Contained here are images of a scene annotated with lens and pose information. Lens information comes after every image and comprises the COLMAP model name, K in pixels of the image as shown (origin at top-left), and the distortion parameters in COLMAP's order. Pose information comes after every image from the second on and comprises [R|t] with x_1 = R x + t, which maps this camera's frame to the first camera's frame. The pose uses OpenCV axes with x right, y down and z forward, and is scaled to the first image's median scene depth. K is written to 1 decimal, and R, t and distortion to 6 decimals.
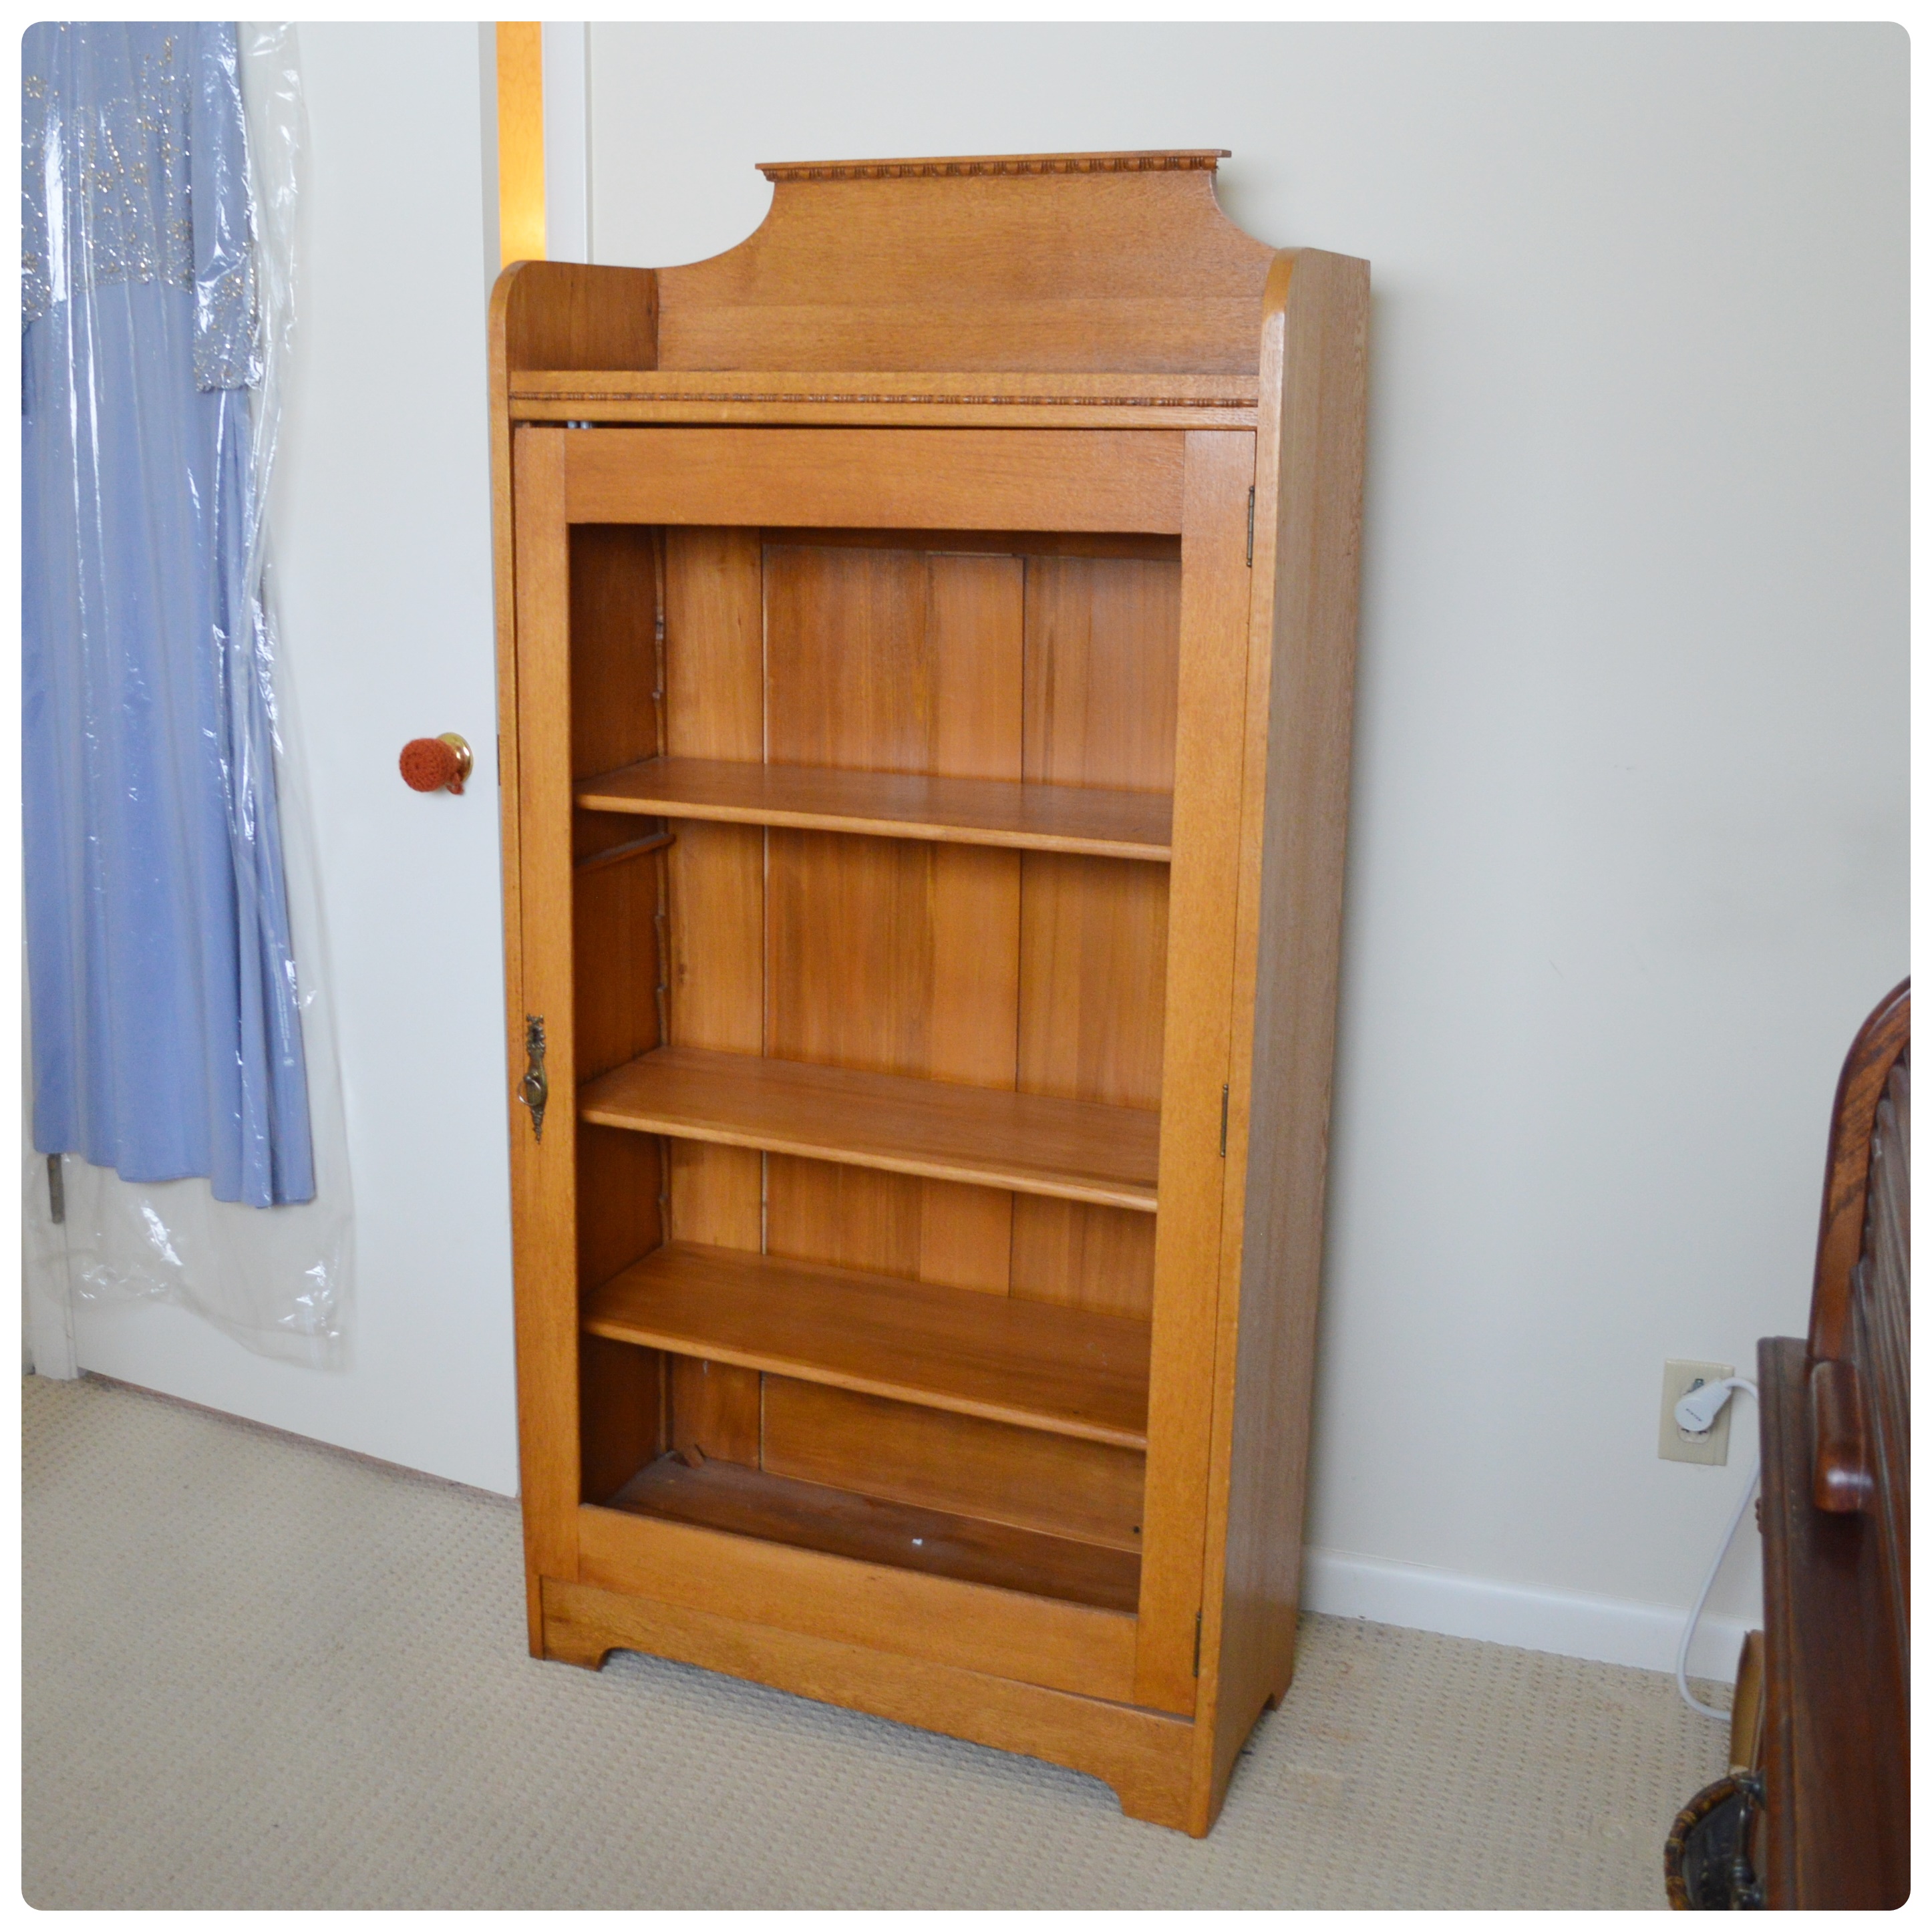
lens RADIAL K [[2380.6, 0, 768.4], [0, 2380.6, 959.2], [0, 0, 1]] dist [-0.072858, -0.010877]
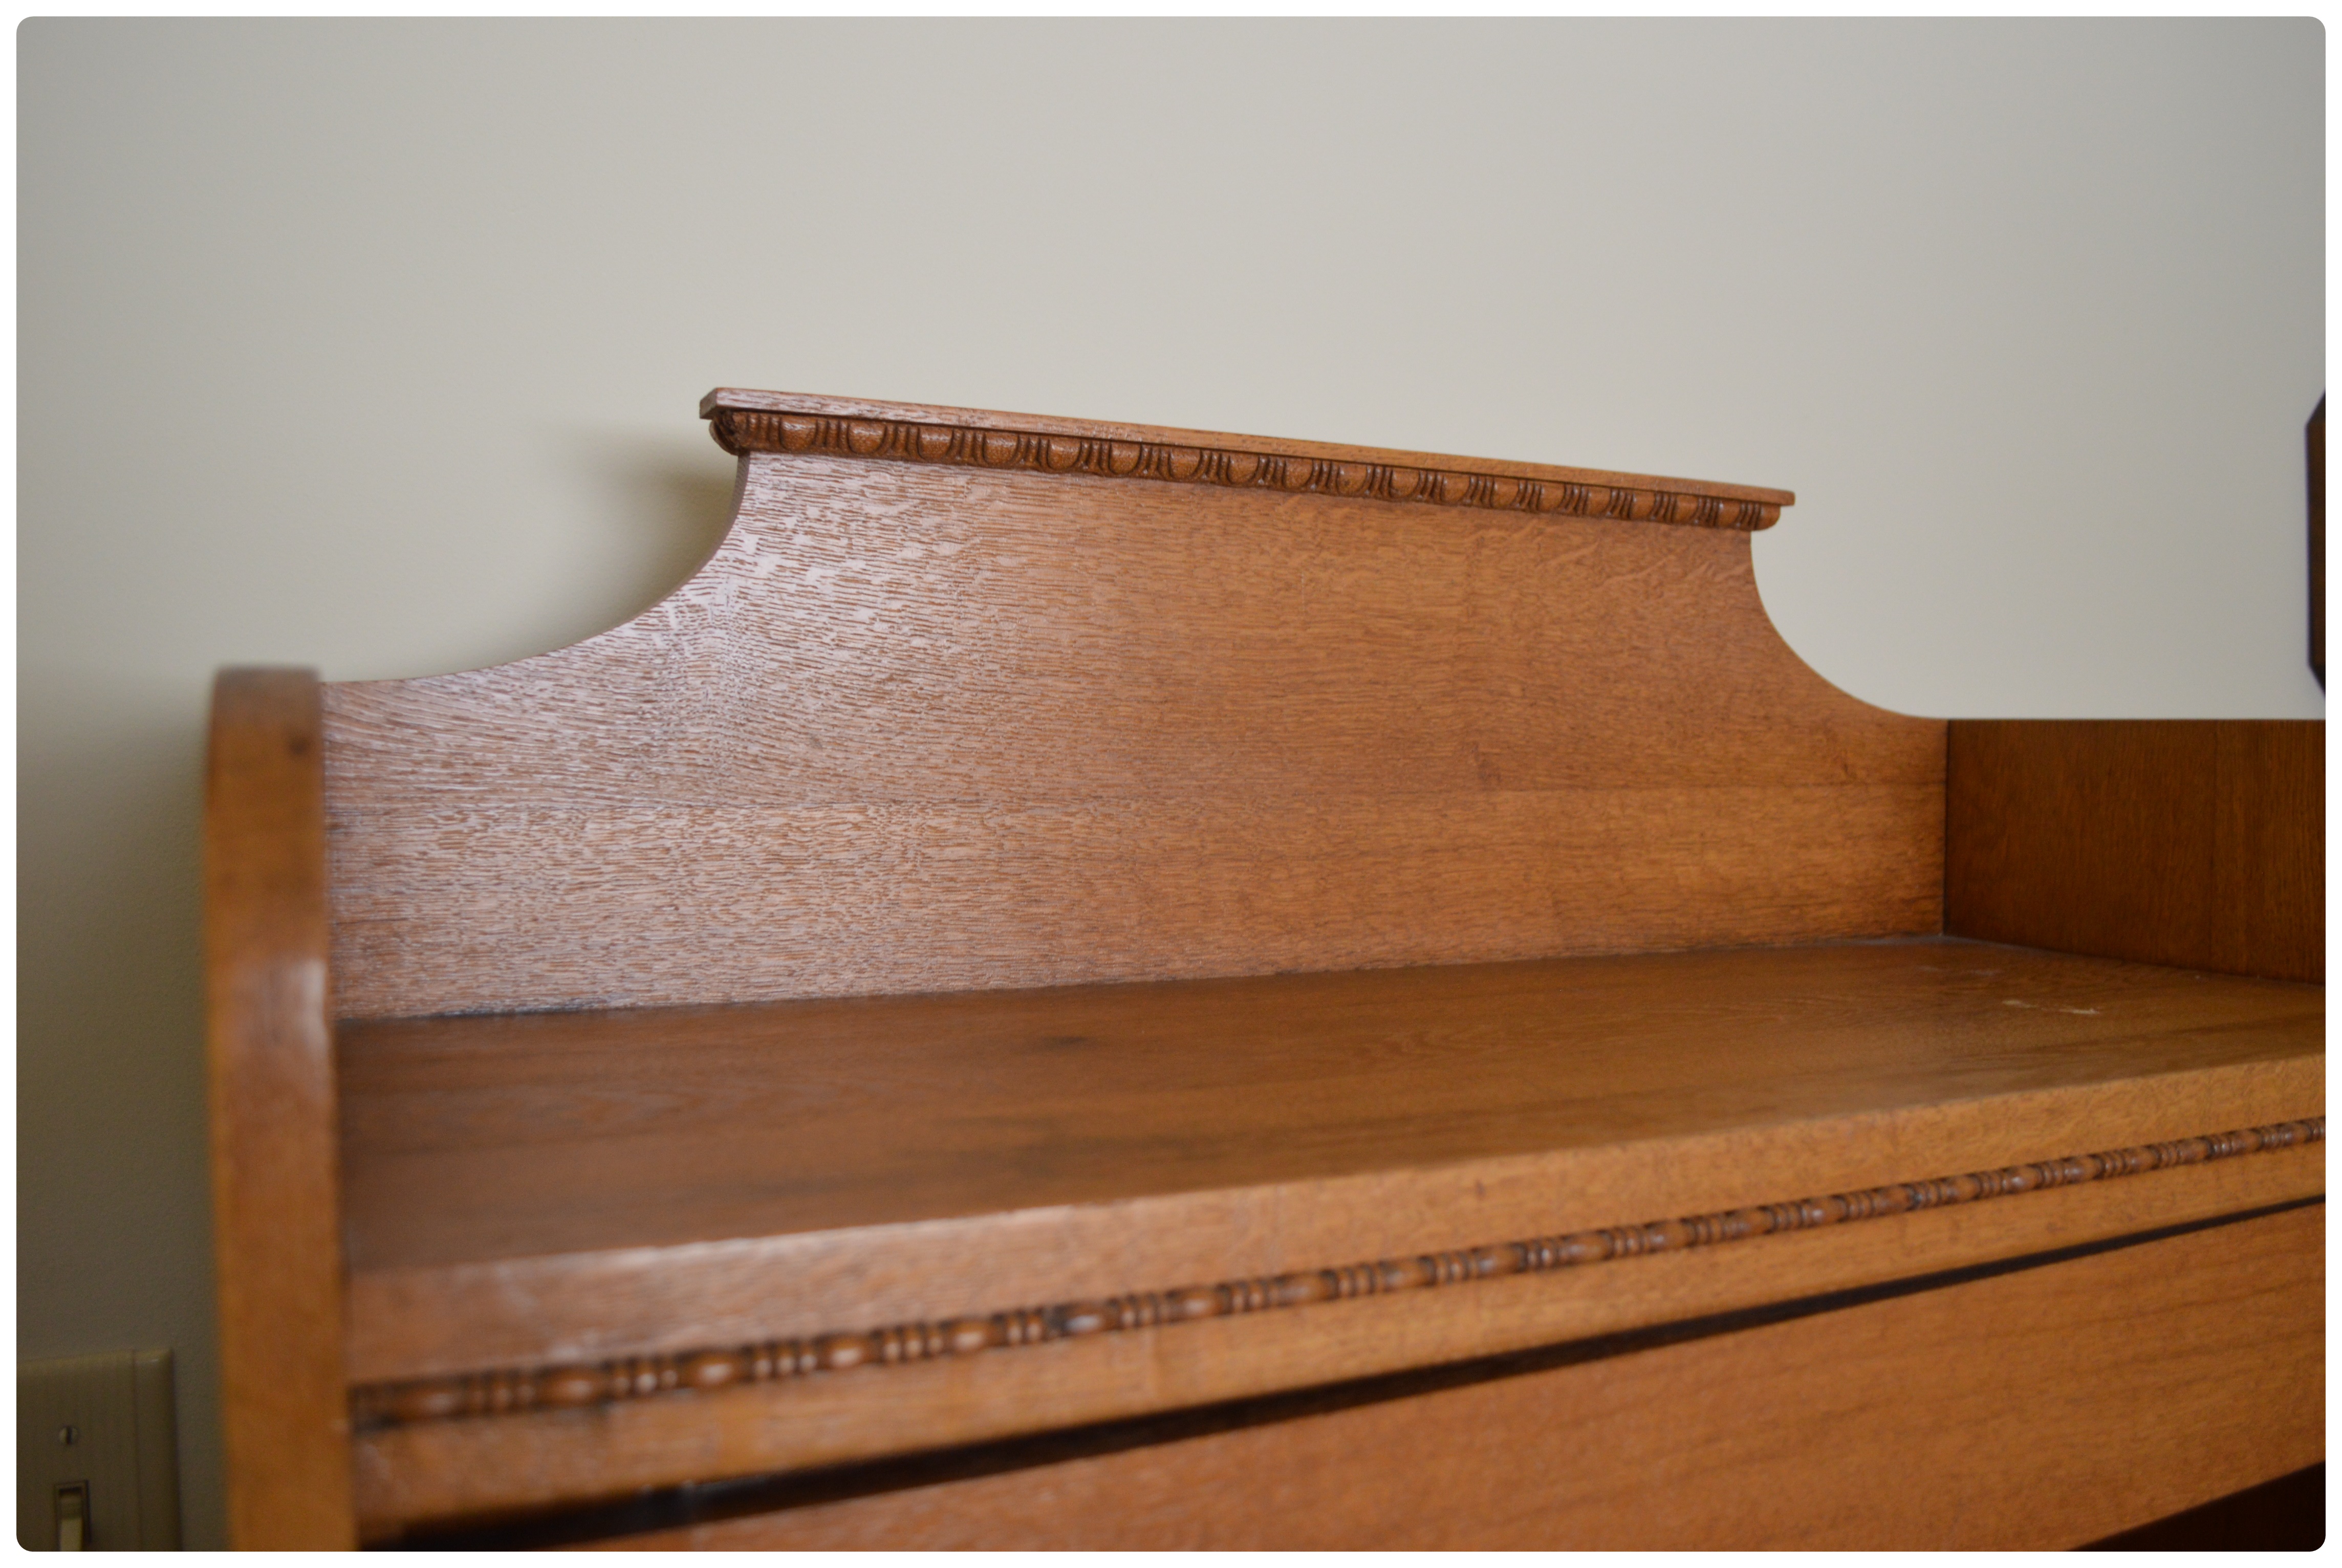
lens RADIAL K [[1819.1, 0, 1171.0], [0, 1819.1, 784.0], [0, 0, 1]] dist [-0.084353, 0.000345]
pose [[0.618193, -0.018507, 0.785808, -0.165181], [0.177483, 0.977191, -0.116612, -0.243606], [-0.765726, 0.211556, 0.607377, 0.813885]]
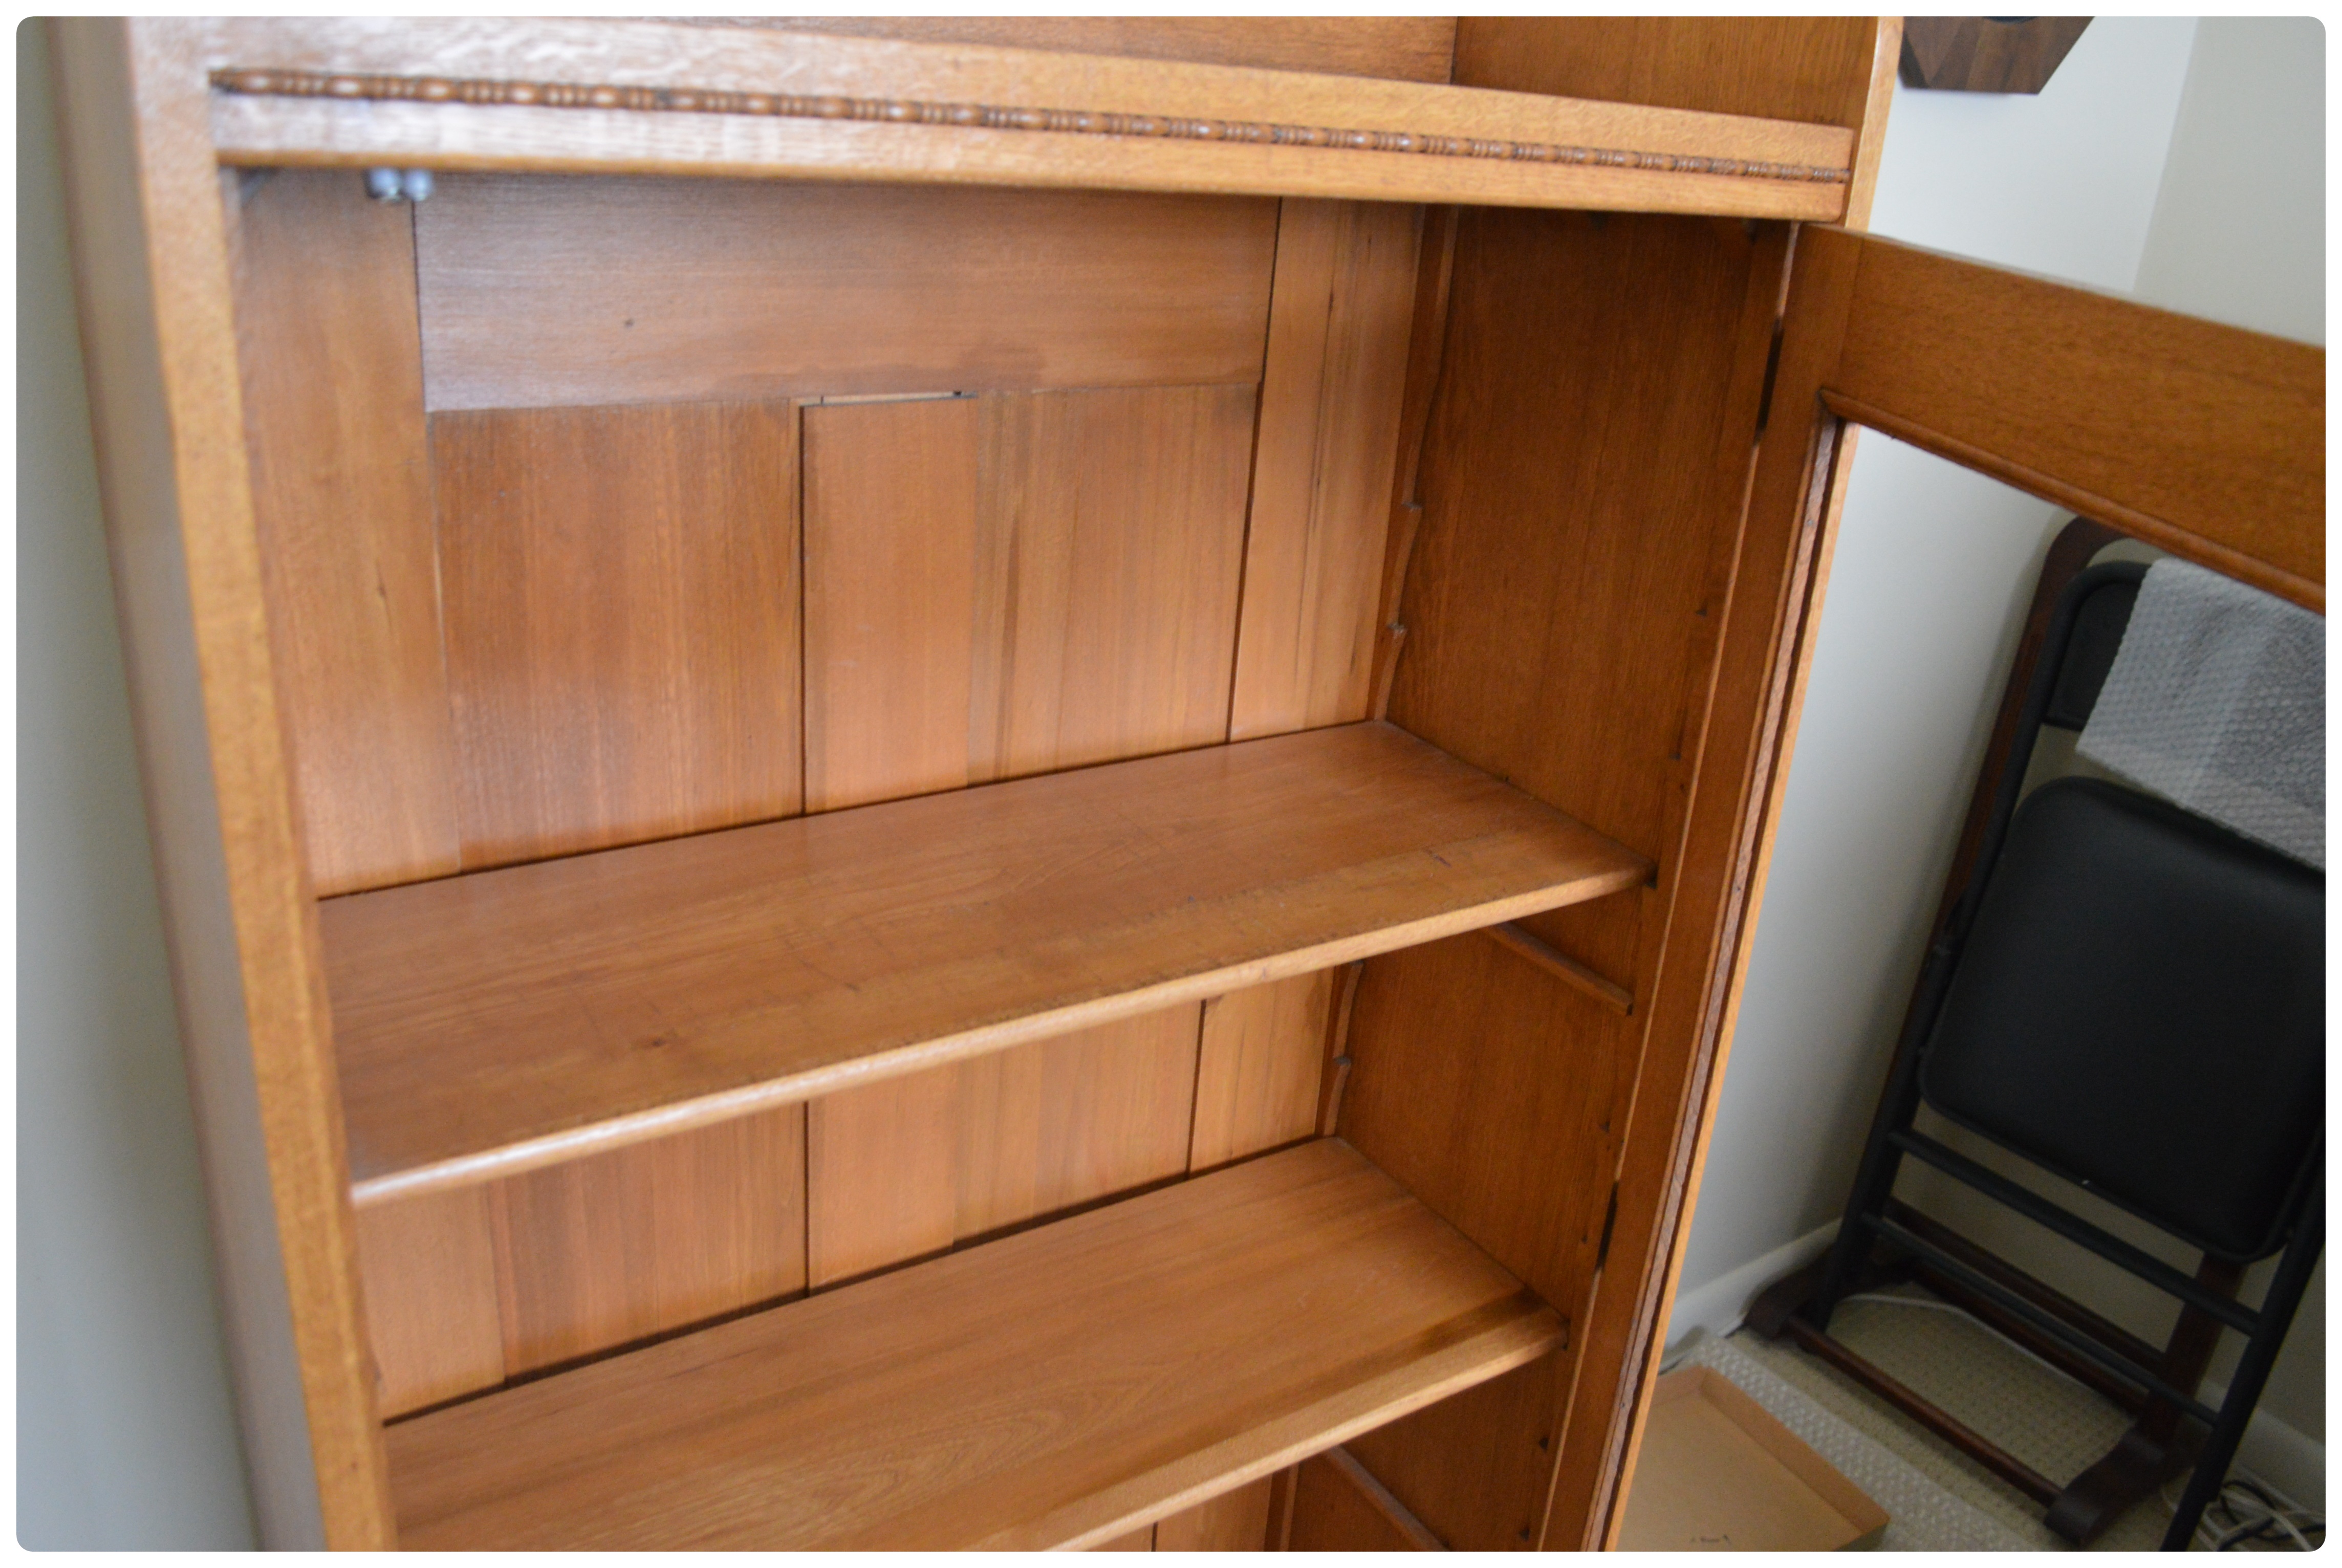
lens RADIAL K [[1825.0, 0, 1171.0], [0, 1825.0, 784.0], [0, 0, 1]] dist [-0.083610, 0.002717]
pose [[0.499274, -0.287525, 0.817346, -0.236168], [0.130320, 0.957522, 0.257231, -0.185239], [-0.856588, -0.021912, 0.515536, 0.743974]]
